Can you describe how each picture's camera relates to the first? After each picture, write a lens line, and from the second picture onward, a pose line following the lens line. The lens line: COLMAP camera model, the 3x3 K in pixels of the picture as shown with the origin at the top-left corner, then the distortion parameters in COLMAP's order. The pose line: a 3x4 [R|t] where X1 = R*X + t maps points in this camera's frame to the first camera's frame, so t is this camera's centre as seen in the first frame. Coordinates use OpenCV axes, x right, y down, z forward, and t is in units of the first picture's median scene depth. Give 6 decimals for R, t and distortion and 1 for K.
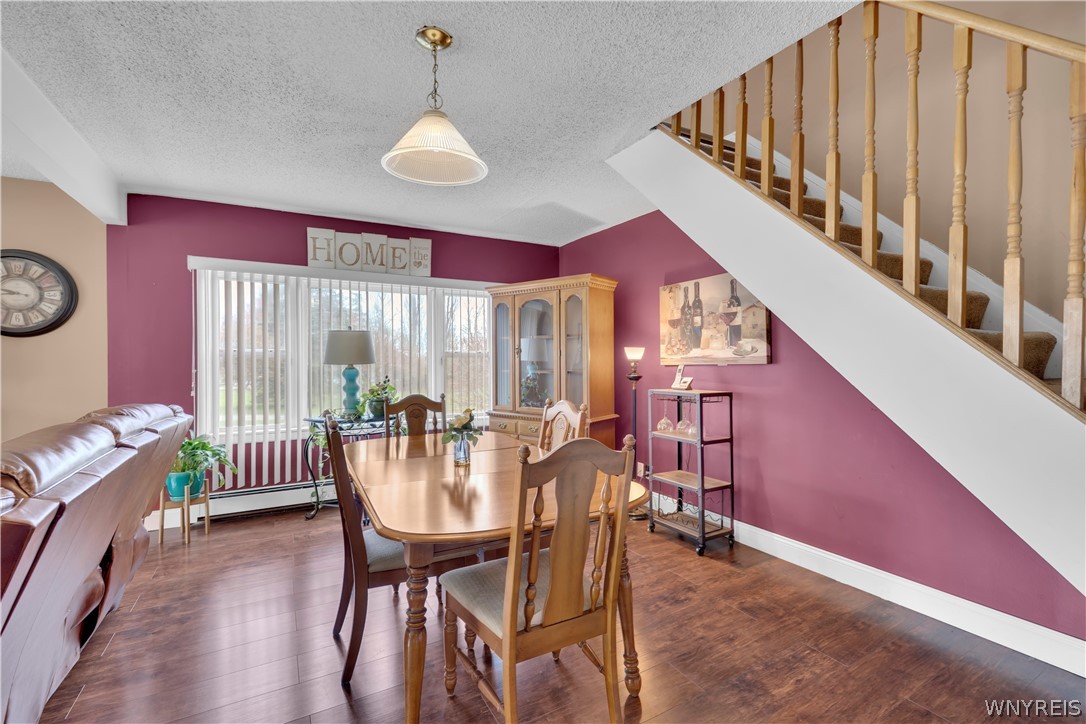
lens RADIAL K [[478.0, 0, 543.0], [0, 478.0, 362.0], [0, 0, 1]] dist [-0.004236, 0.001224]
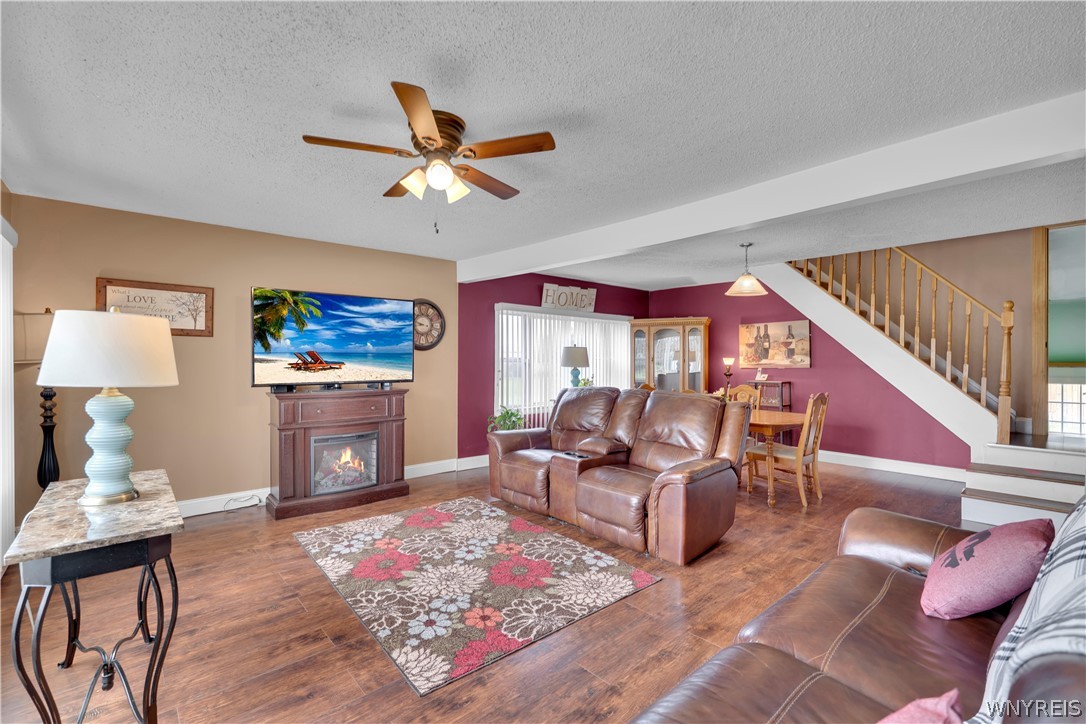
lens RADIAL K [[478.0, 0, 543.0], [0, 478.0, 362.0], [0, 0, 1]] dist [-0.004236, 0.001224]
pose [[0.976910, 0.004276, 0.213610, -0.983565], [-0.004308, 0.999991, -0.000320, -0.013881], [-0.213610, -0.000608, 0.976919, -0.691085]]
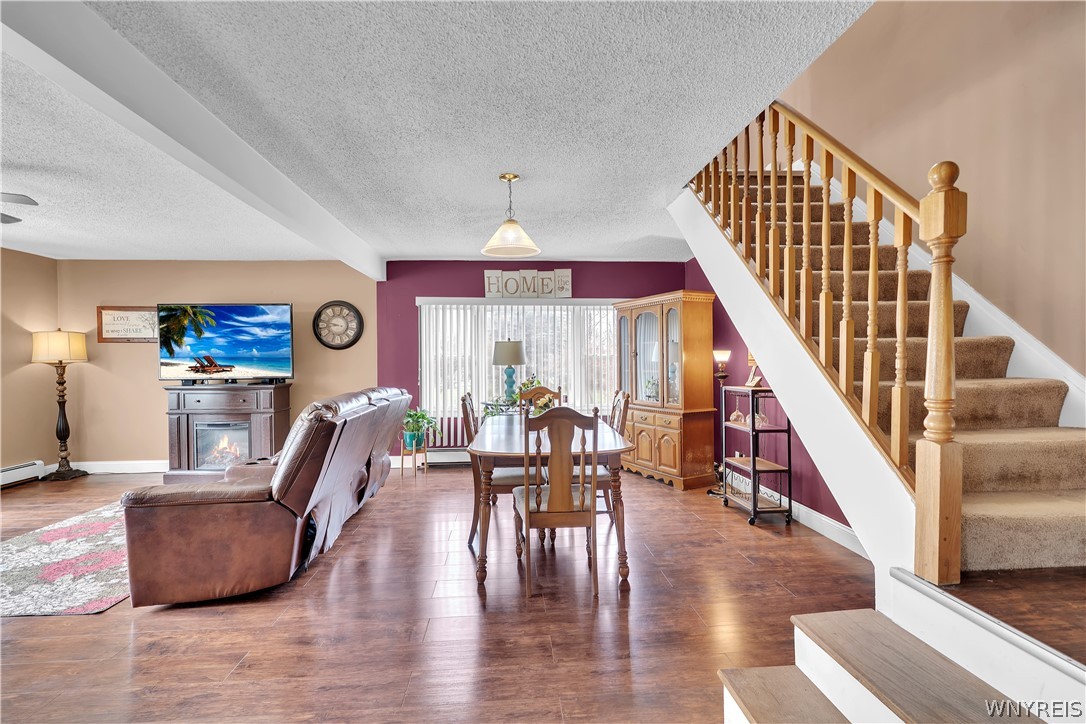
lens RADIAL K [[478.0, 0, 543.0], [0, 478.0, 362.0], [0, 0, 1]] dist [-0.004236, 0.001224]
pose [[0.906526, -0.003039, -0.422140, 0.319145], [0.002535, 0.999995, -0.001757, -0.002204], [0.422143, 0.000522, 0.906529, -0.271330]]
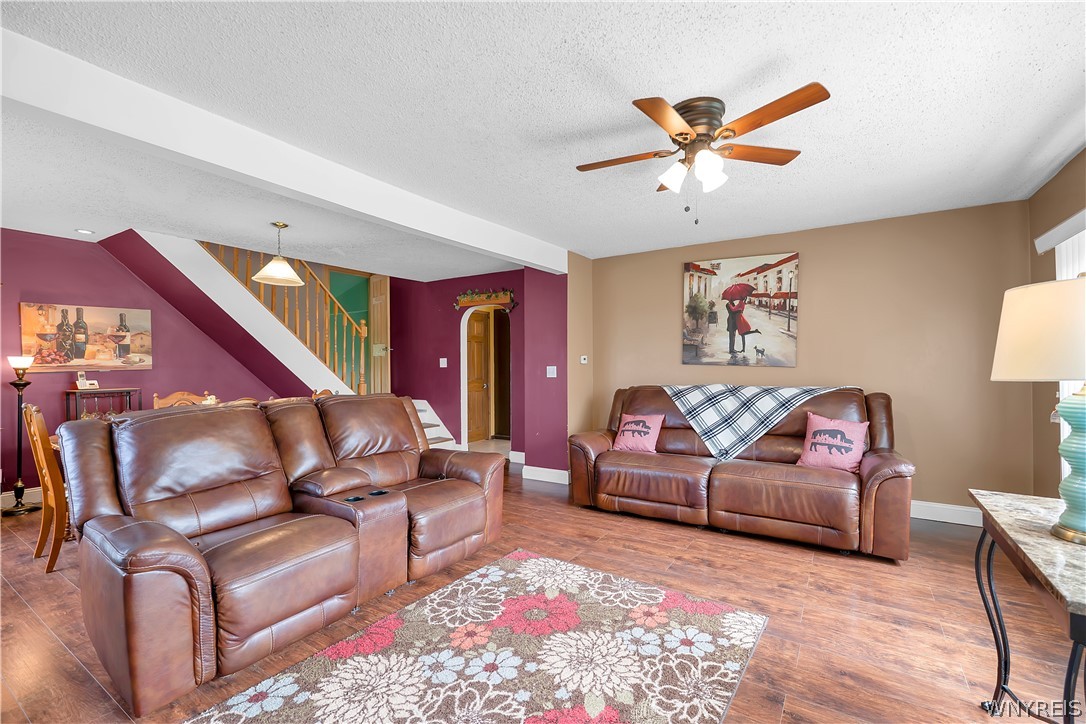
lens RADIAL K [[478.0, 0, 543.0], [0, 478.0, 362.0], [0, 0, 1]] dist [-0.004236, 0.001224]
pose [[-0.465115, 0.004687, 0.885238, -1.474588], [0.010496, 0.999945, 0.000221, -0.006507], [-0.885188, 0.009394, -0.465138, 0.501601]]
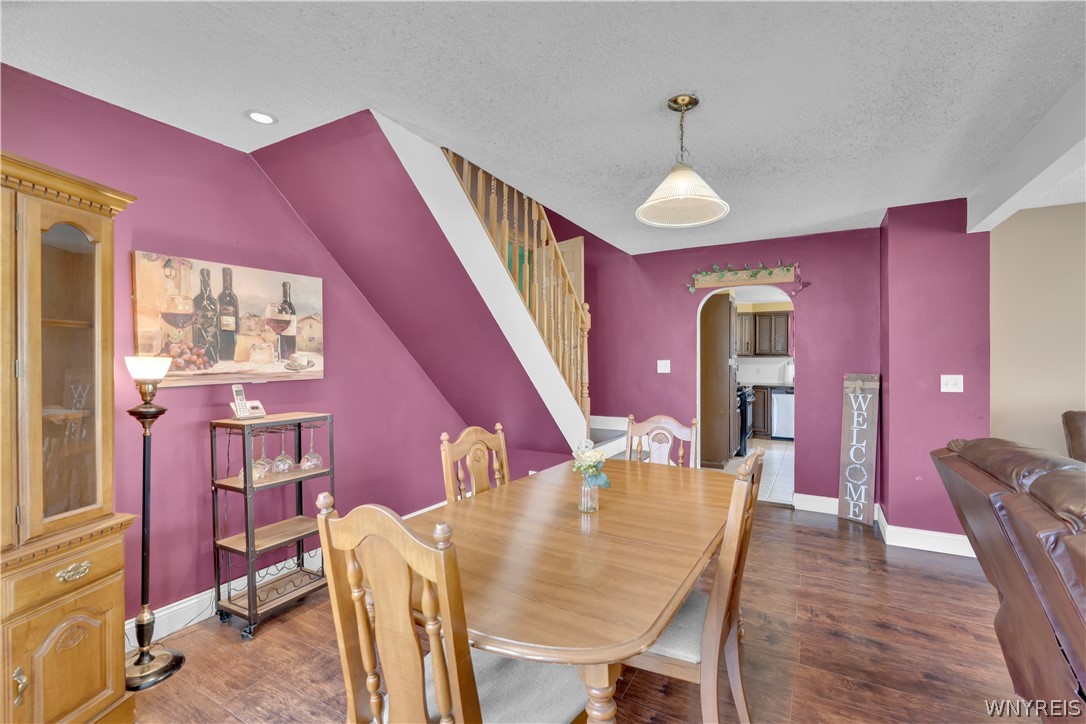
lens RADIAL K [[473.9, 0, 543.0], [0, 473.9, 362.0], [0, 0, 1]] dist [-0.004186, 0.000398]
pose [[-0.511072, 0.001866, 0.859536, -0.548041], [0.005748, 0.999983, 0.001247, -0.025548], [-0.859519, 0.005578, -0.511073, 0.989728]]
